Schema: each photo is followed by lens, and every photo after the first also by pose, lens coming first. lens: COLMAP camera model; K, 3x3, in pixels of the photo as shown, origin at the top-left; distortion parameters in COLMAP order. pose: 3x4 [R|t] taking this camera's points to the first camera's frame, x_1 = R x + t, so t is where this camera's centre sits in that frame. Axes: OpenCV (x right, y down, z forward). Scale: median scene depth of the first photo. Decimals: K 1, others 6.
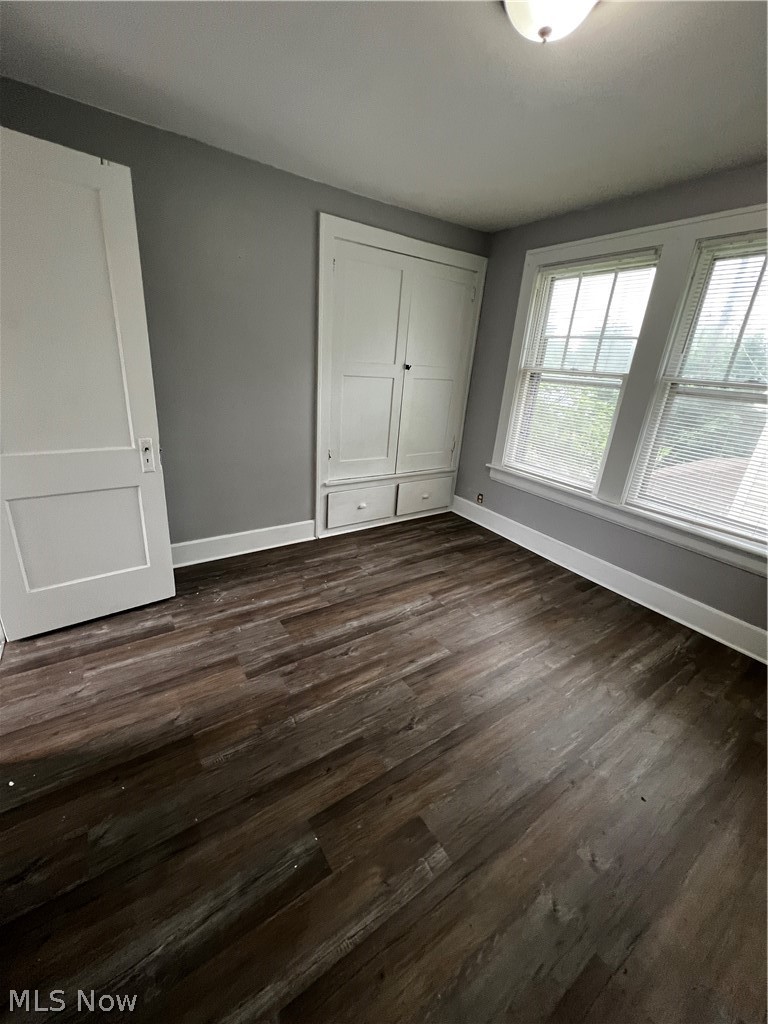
lens RADIAL K [[407.6, 0, 385.3], [0, 407.6, 509.7], [0, 0, 1]] dist [0.001804, 0.000442]
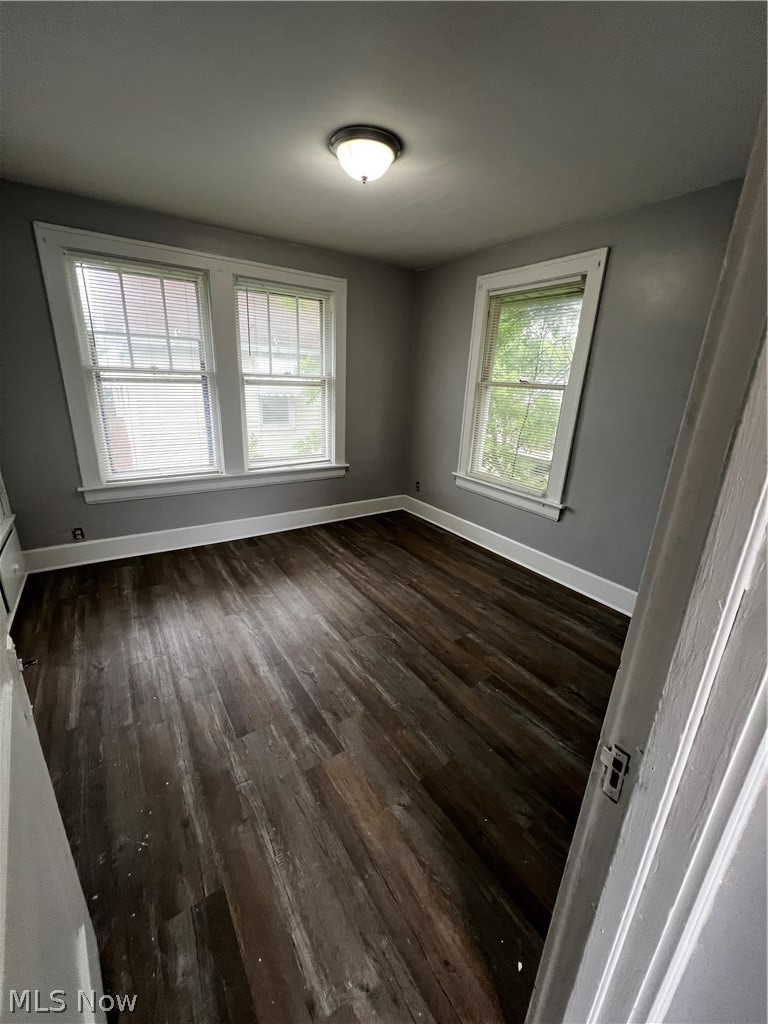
lens RADIAL K [[407.6, 0, 385.3], [0, 407.6, 509.7], [0, 0, 1]] dist [0.001804, 0.000442]
pose [[0.003406, -0.375688, 0.926740, -0.894444], [0.313551, 0.880411, 0.355755, -0.306328], [-0.949565, 0.289368, 0.120796, 0.613990]]
